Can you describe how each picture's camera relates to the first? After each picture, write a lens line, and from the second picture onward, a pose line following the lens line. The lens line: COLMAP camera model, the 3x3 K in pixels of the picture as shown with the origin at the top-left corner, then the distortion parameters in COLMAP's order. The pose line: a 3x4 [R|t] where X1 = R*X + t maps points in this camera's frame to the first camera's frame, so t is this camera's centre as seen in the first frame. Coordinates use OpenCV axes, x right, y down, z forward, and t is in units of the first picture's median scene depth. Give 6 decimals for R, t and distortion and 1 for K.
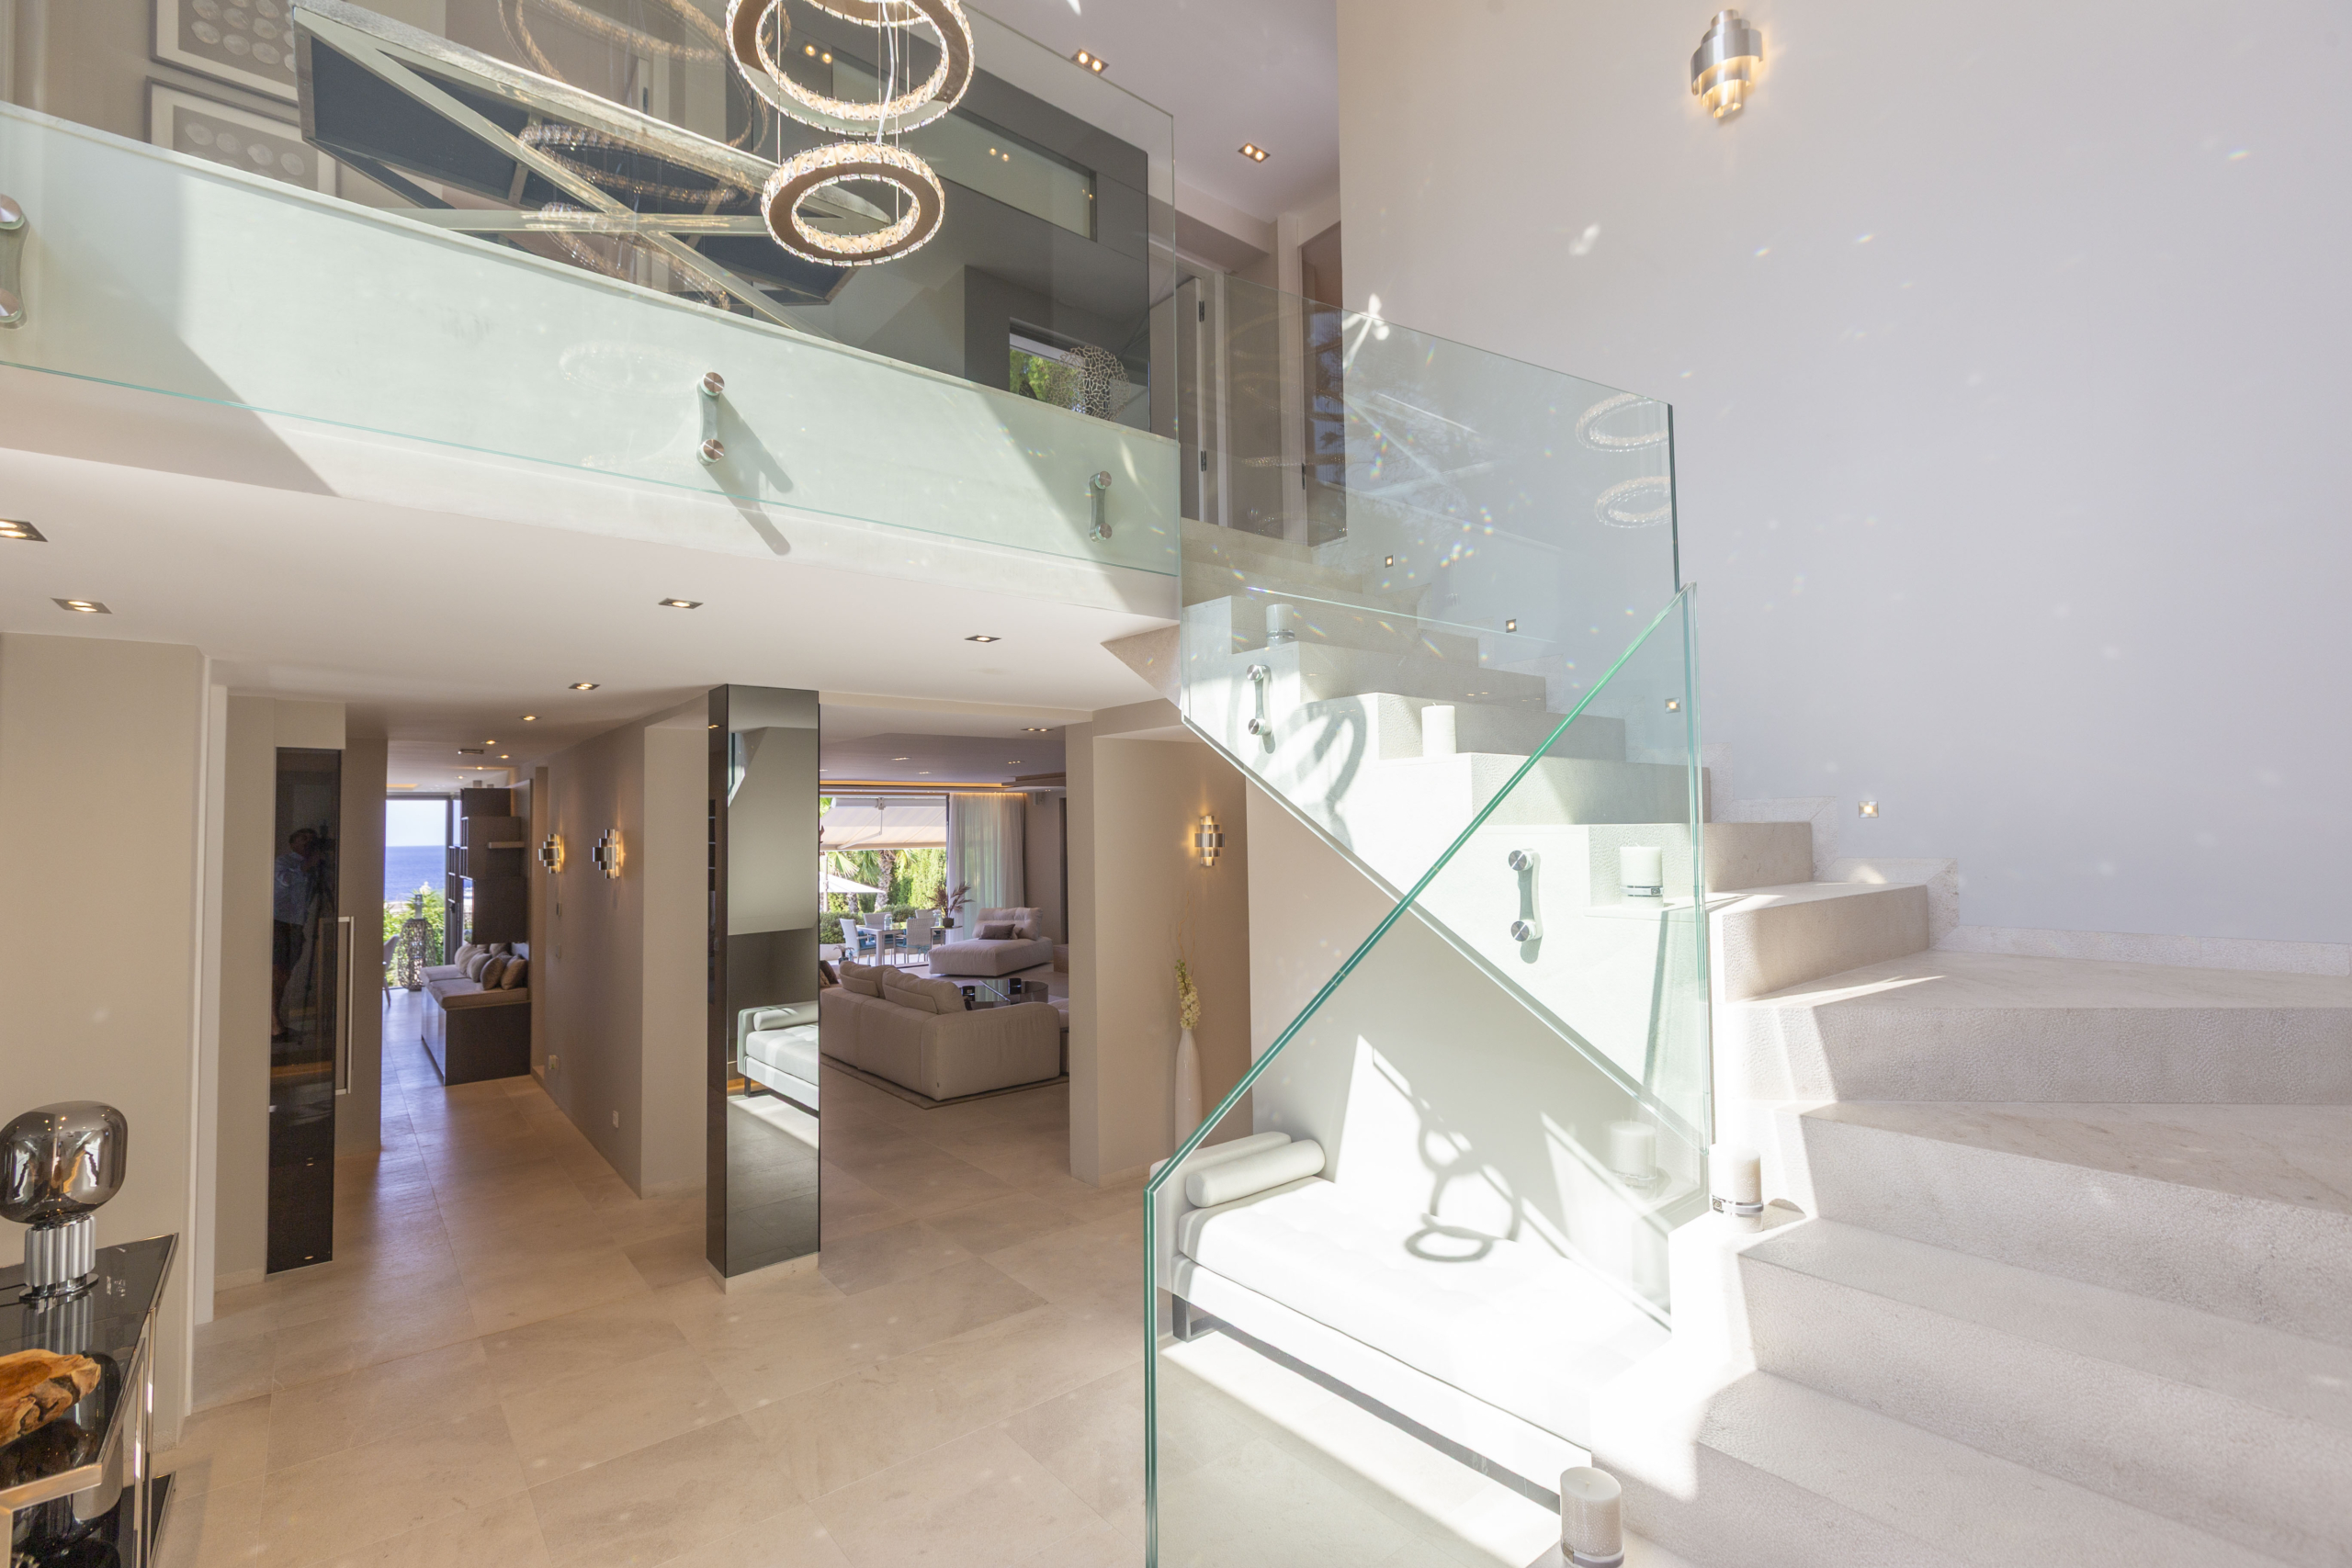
lens RADIAL K [[1045.9, 0, 1178.2], [0, 1045.9, 788.9], [0, 0, 1]] dist [0.001200, 0.000068]
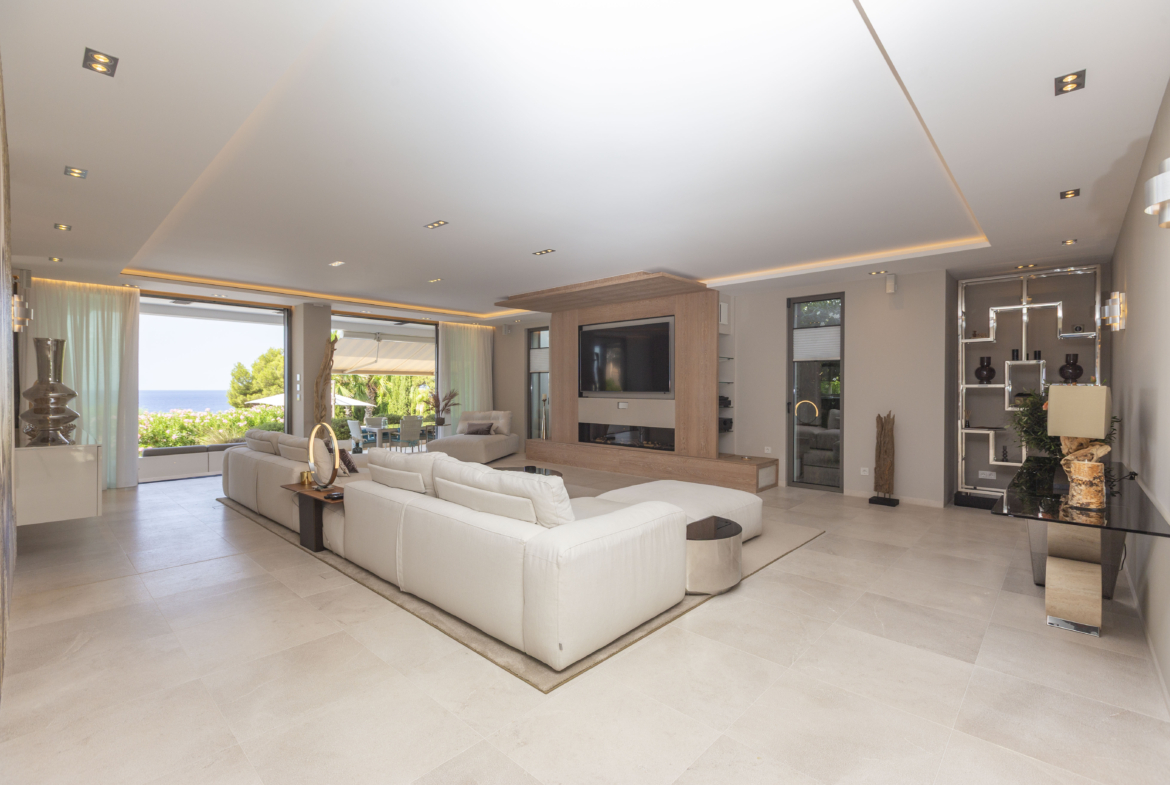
lens RADIAL K [[520.3, 0, 586.2], [0, 520.3, 390.9], [0, 0, 1]] dist [0.001200, 0.000068]
pose [[0.990687, 0.016543, 0.135150, -0.123442], [-0.022246, 0.998920, 0.040798, 0.058290], [-0.134329, -0.043425, 0.989985, 0.336558]]
